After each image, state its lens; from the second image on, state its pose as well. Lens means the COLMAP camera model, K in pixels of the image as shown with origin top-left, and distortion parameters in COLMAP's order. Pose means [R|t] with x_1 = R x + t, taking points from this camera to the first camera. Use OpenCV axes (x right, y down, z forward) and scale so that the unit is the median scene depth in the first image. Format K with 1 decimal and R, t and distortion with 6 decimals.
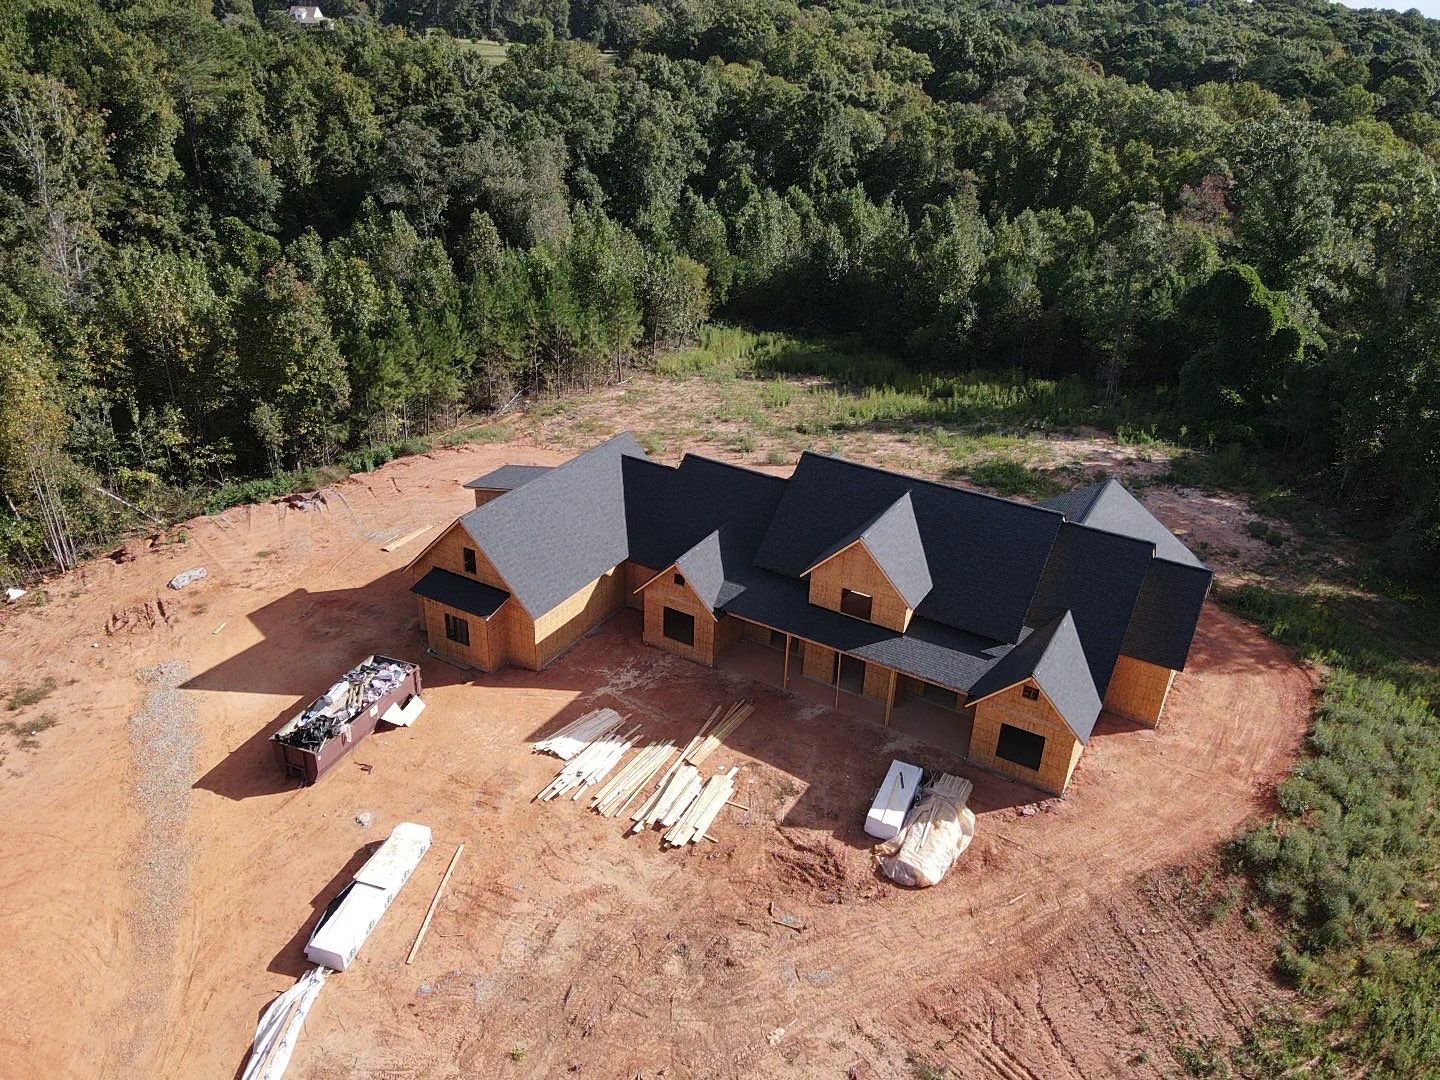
lens RADIAL K [[1034.6, 0, 720.7], [0, 1034.6, 546.1], [0, 0, 1]] dist [0.108906, -0.206548]
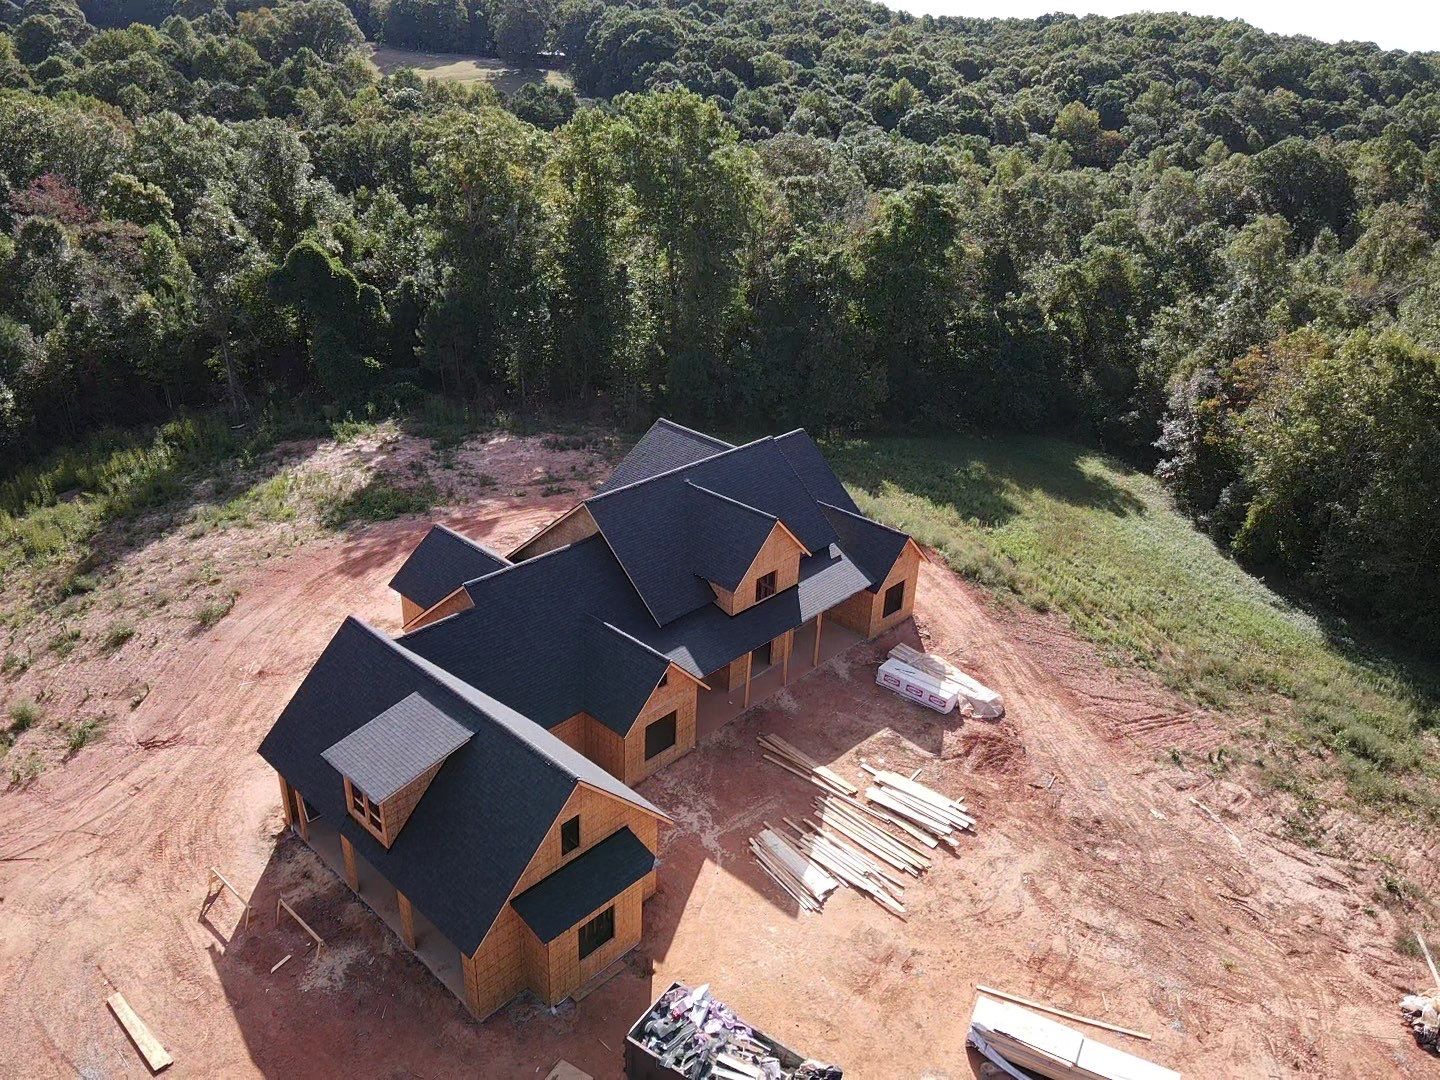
lens RADIAL K [[1034.6, 0, 720.7], [0, 1034.6, 546.1], [0, 0, 1]] dist [0.108906, -0.206548]
pose [[0.225275, -0.451932, 0.863139, -0.488780], [0.425396, 0.842631, 0.330168, -0.219584], [-0.876521, 0.292797, 0.382073, 0.418861]]
